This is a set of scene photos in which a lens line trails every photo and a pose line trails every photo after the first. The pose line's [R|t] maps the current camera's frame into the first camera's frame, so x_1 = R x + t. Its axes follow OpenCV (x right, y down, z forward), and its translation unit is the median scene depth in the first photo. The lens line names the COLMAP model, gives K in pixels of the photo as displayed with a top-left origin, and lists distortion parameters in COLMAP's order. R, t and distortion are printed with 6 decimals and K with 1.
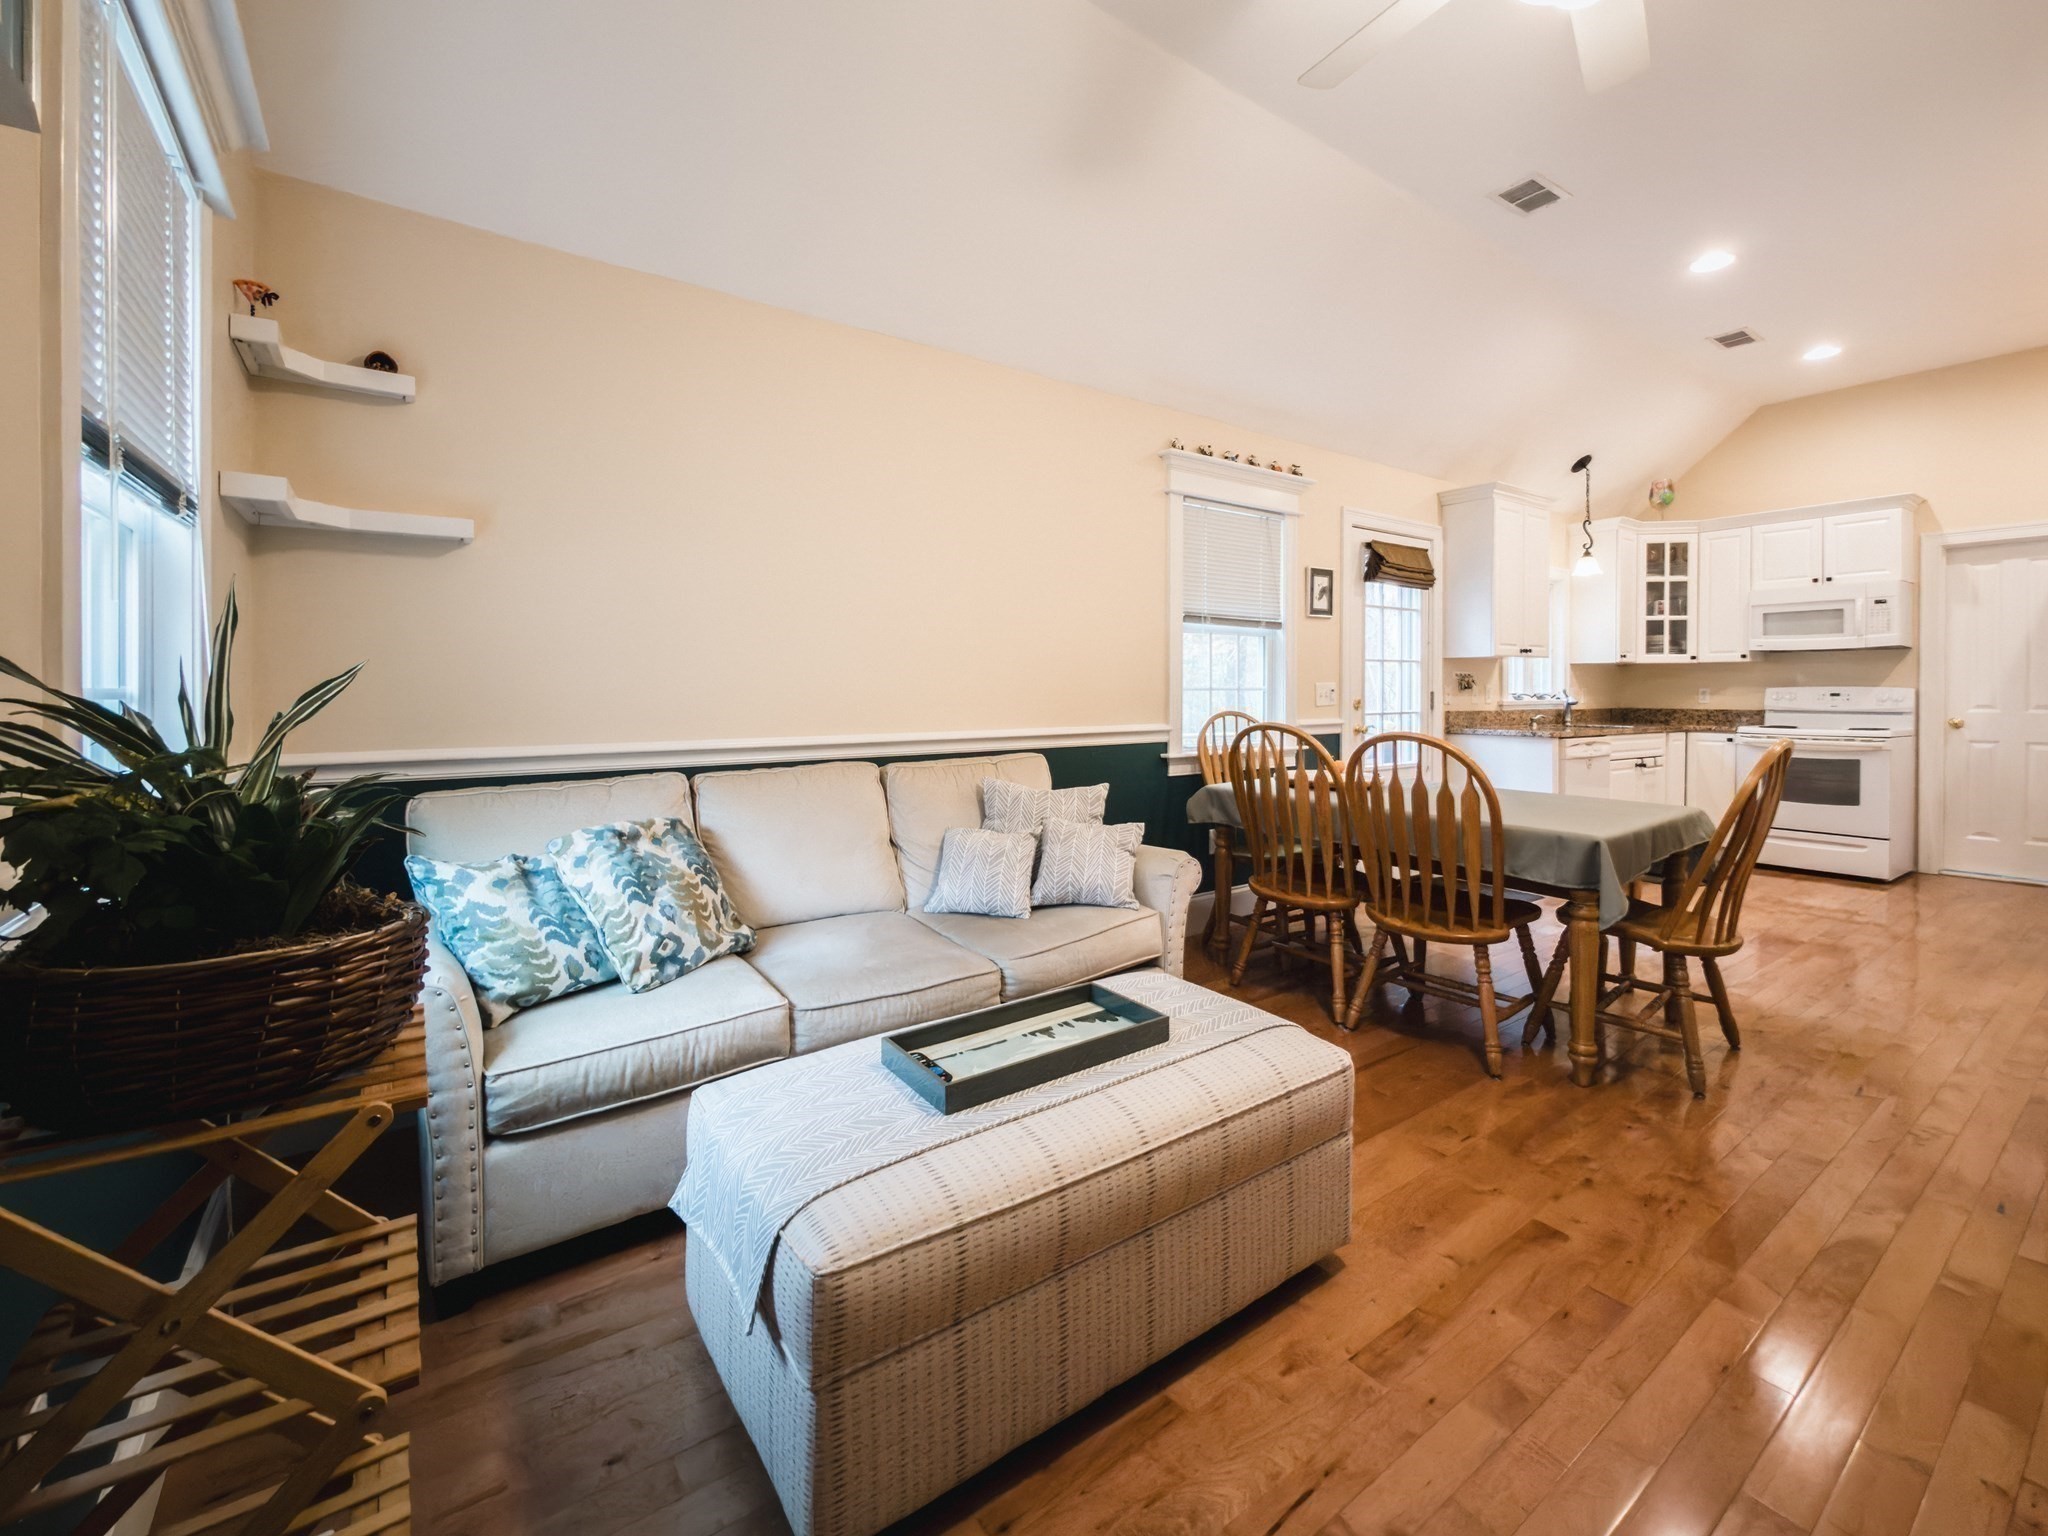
lens RADIAL K [[875.7, 0, 1072.3], [0, 875.7, 695.5], [0, 0, 1]] dist [0.001277, 0.001303]
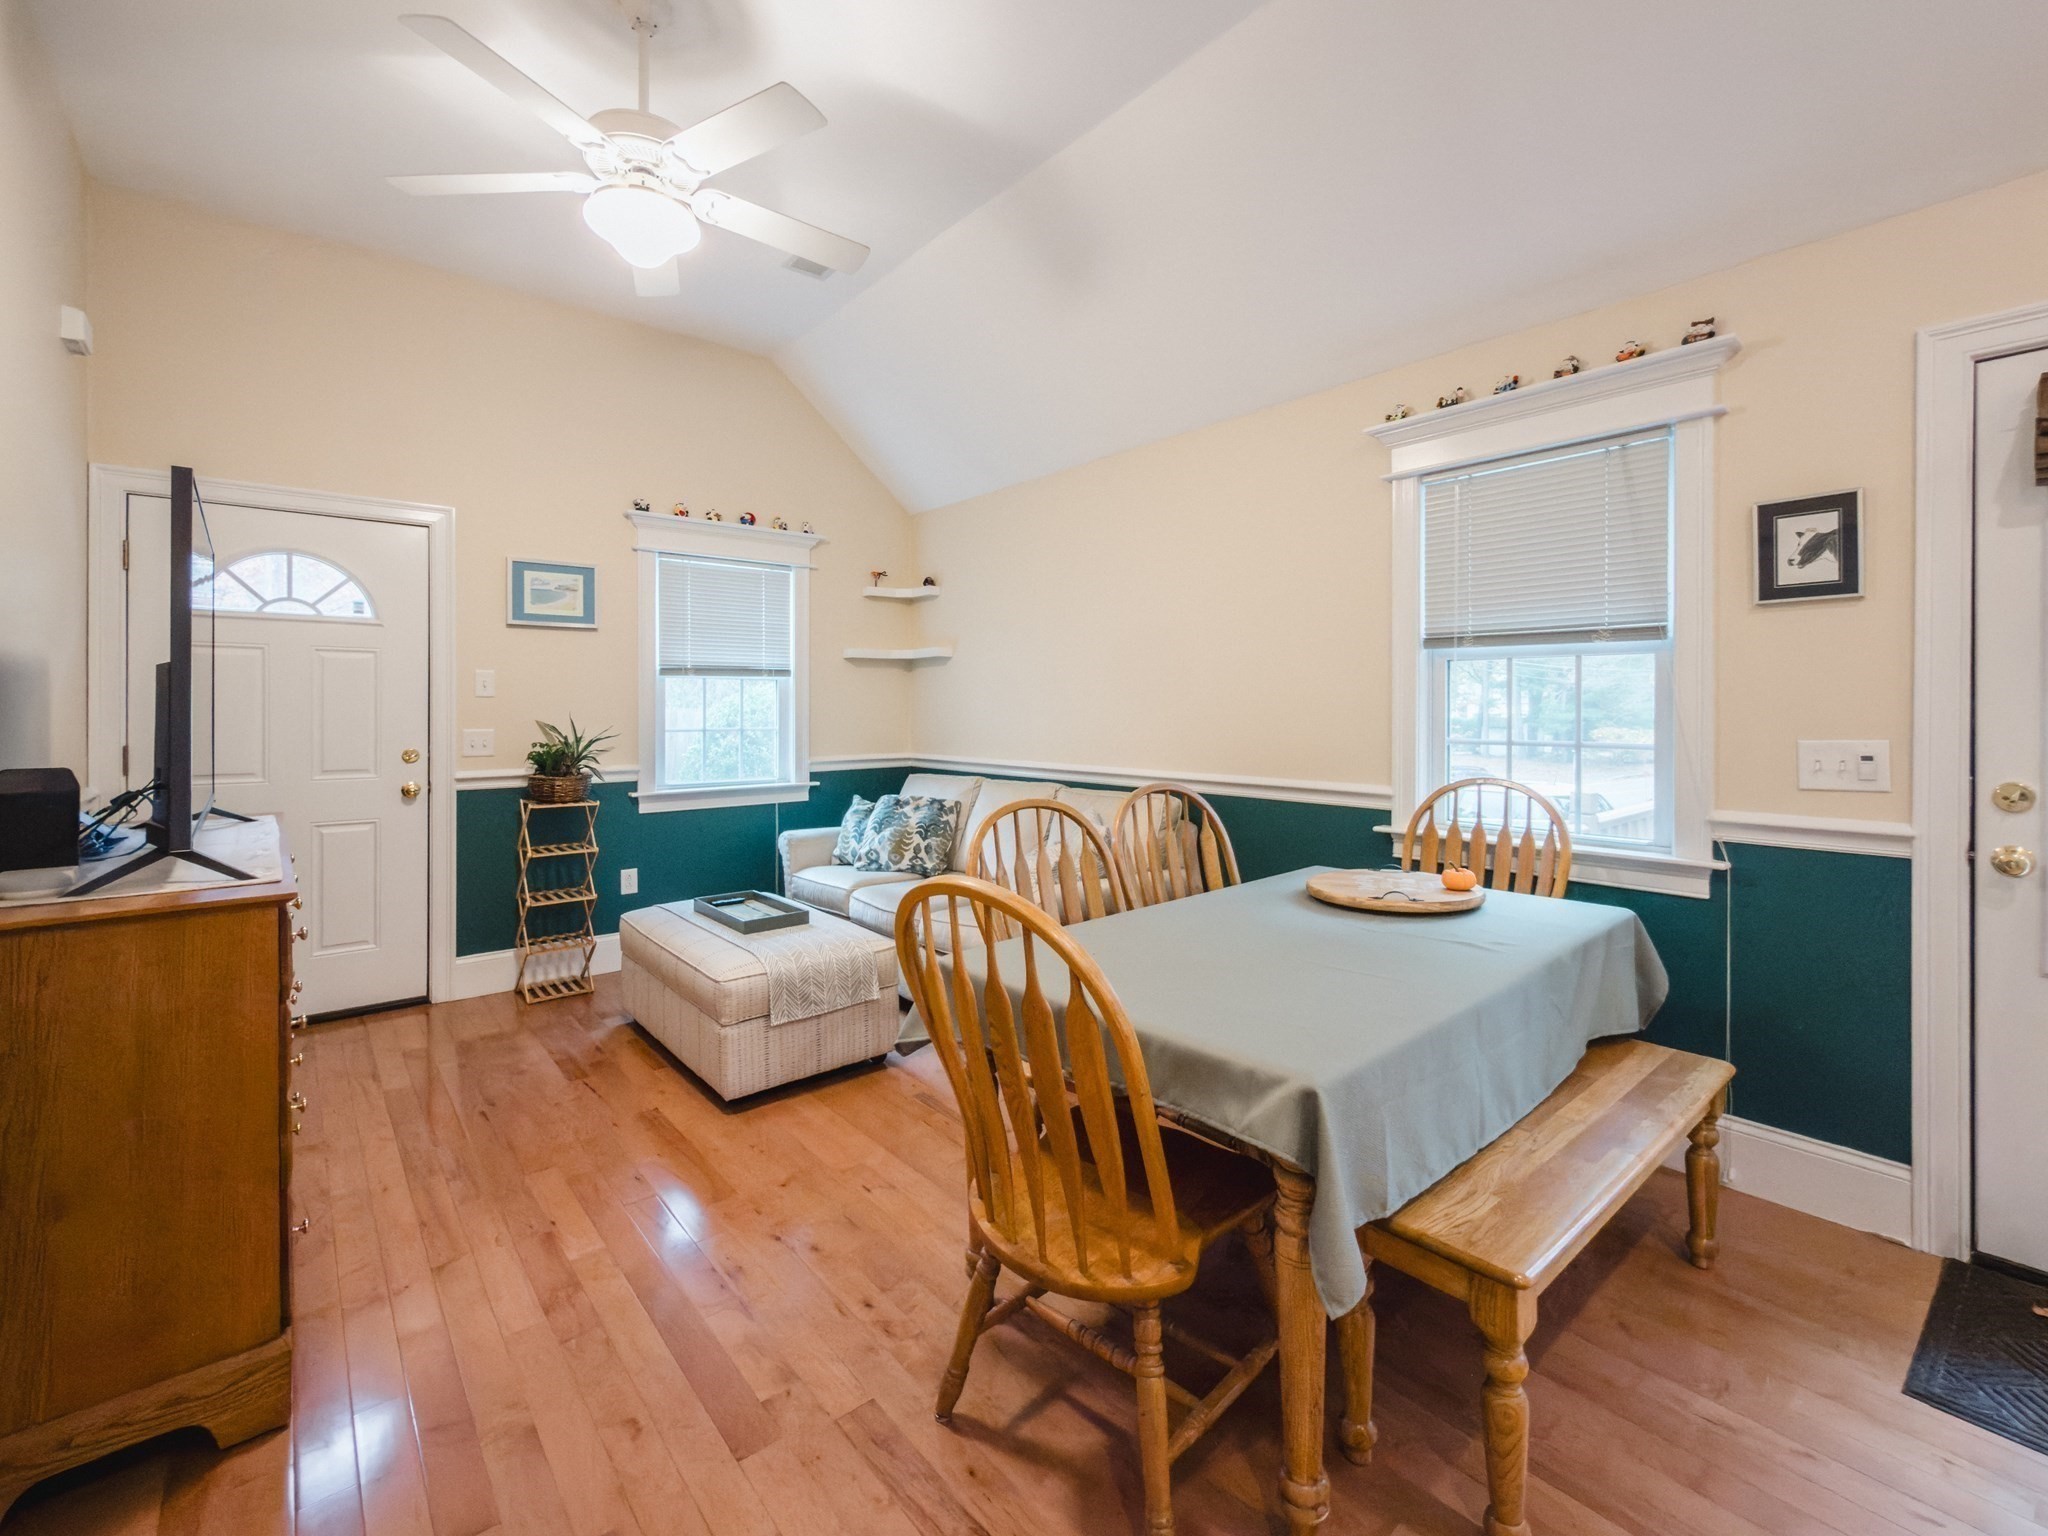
lens RADIAL K [[875.7, 0, 1014.2], [0, 875.7, 708.0], [0, 0, 1]] dist [0.001277, 0.001303]
pose [[0.051309, 0.000288, -0.998683, 0.625571], [-0.007723, 0.999970, -0.000109, -0.024377], [0.998653, 0.007718, 0.051309, 0.469286]]
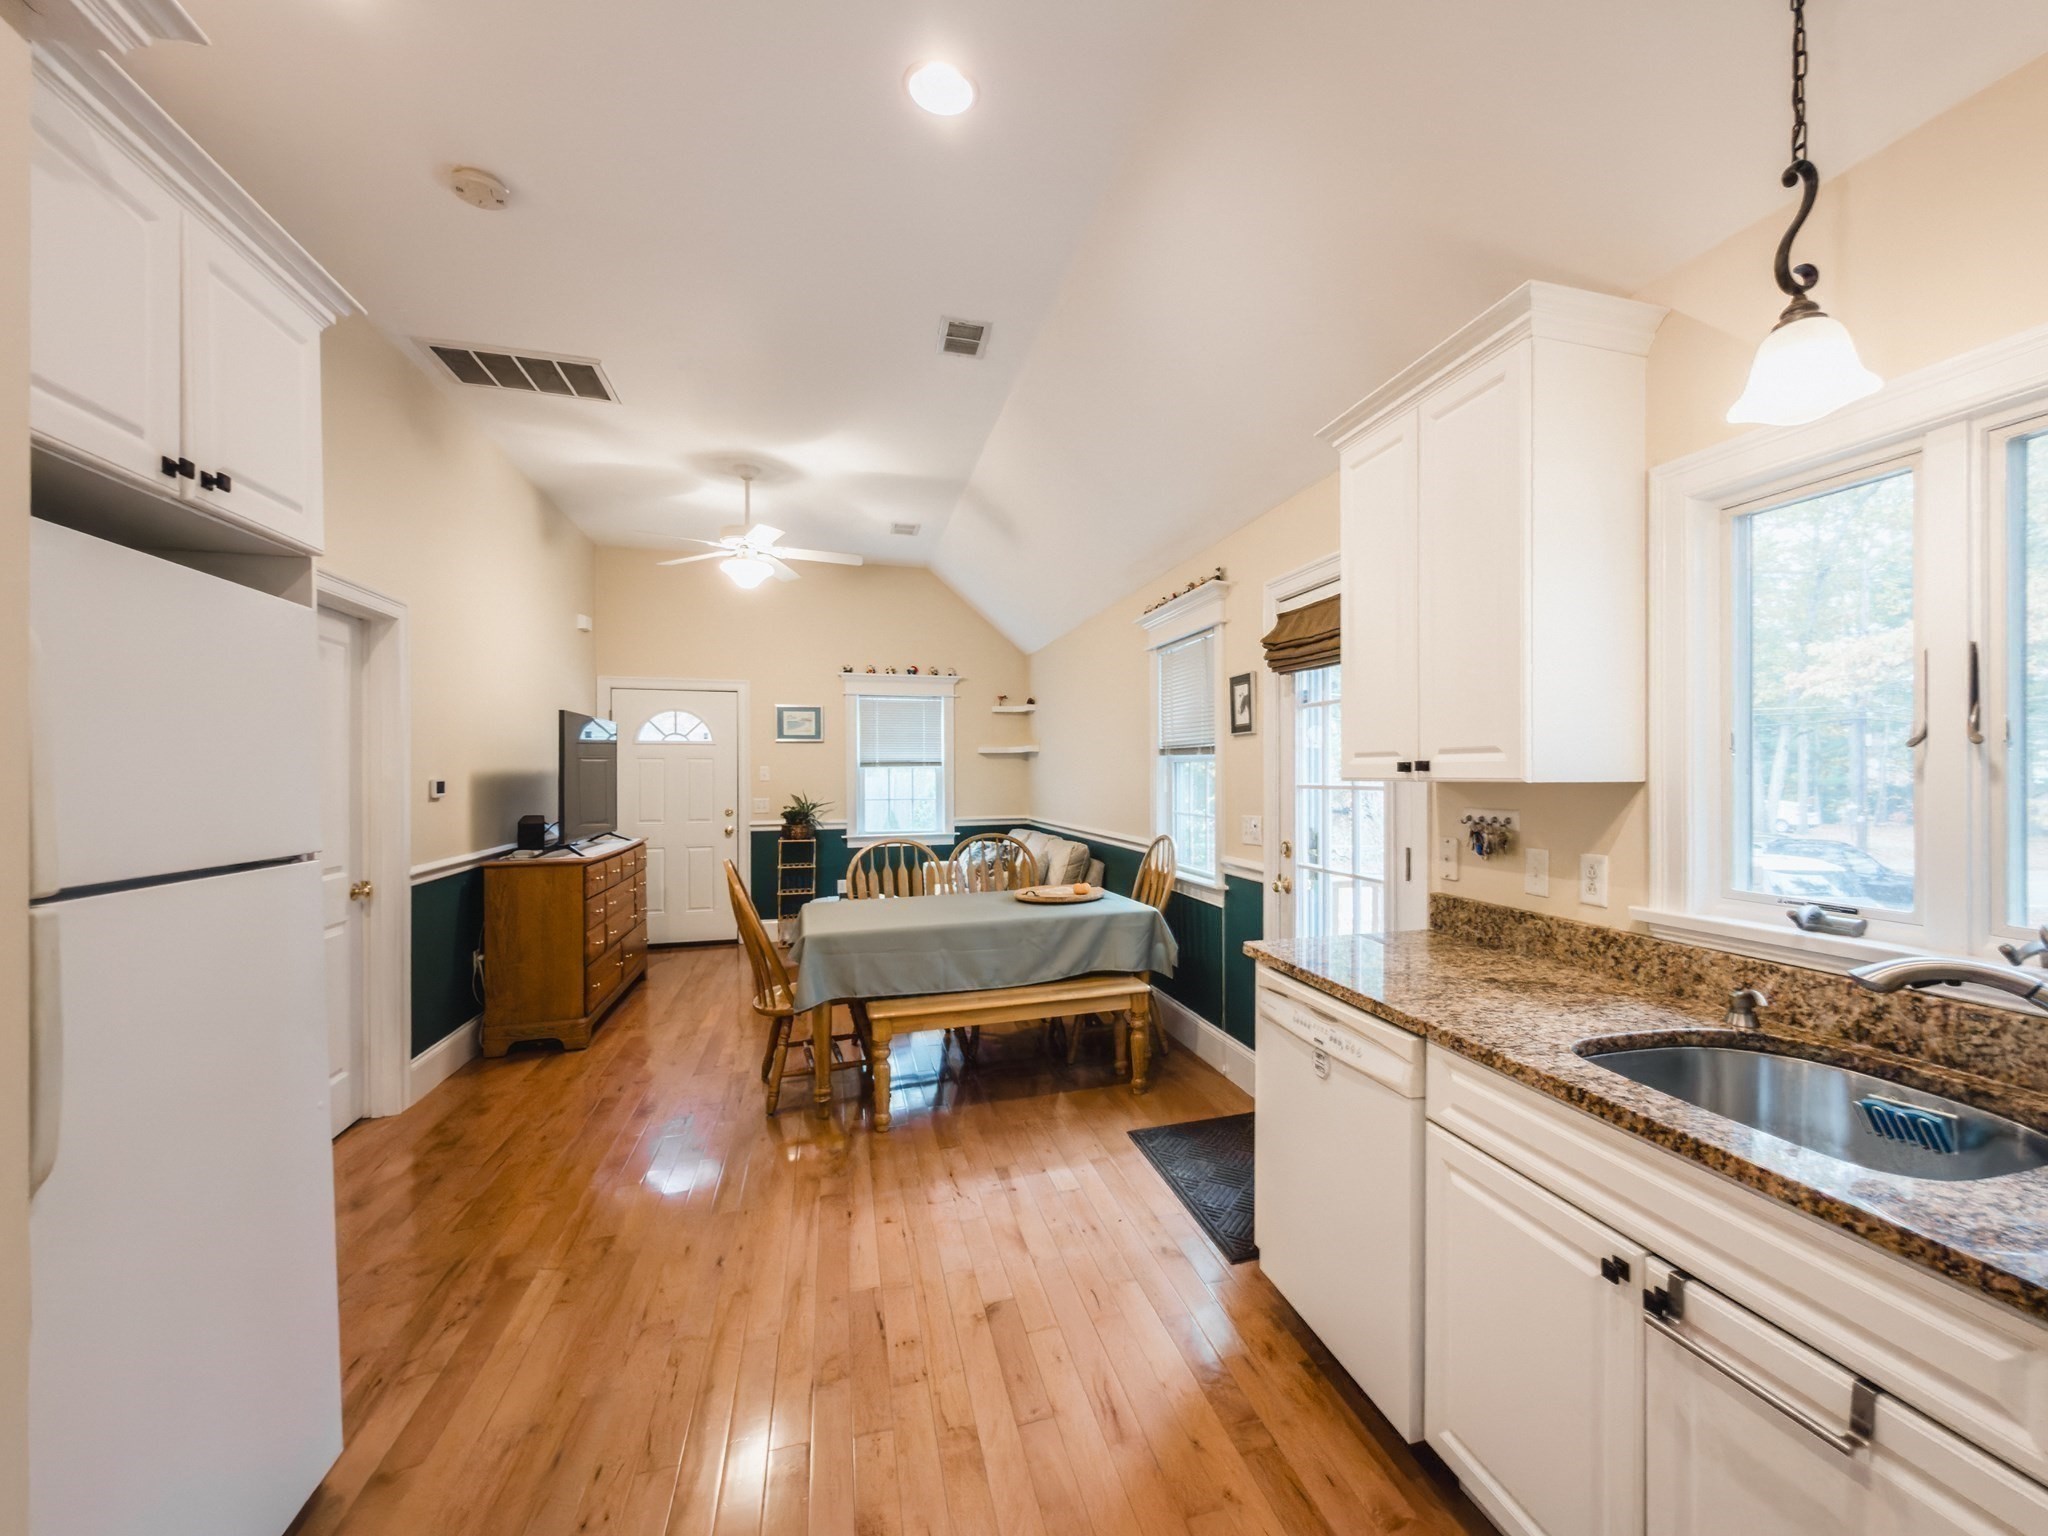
lens RADIAL K [[808.0, 0, 1087.1], [0, 808.0, 774.1], [0, 0, 1]] dist [0.000844, 0.000013]
pose [[-0.328156, 0.001957, -0.944621, 0.889138], [-0.002996, 0.999991, 0.003113, -0.046672], [0.944619, 0.003852, -0.328147, 0.947667]]
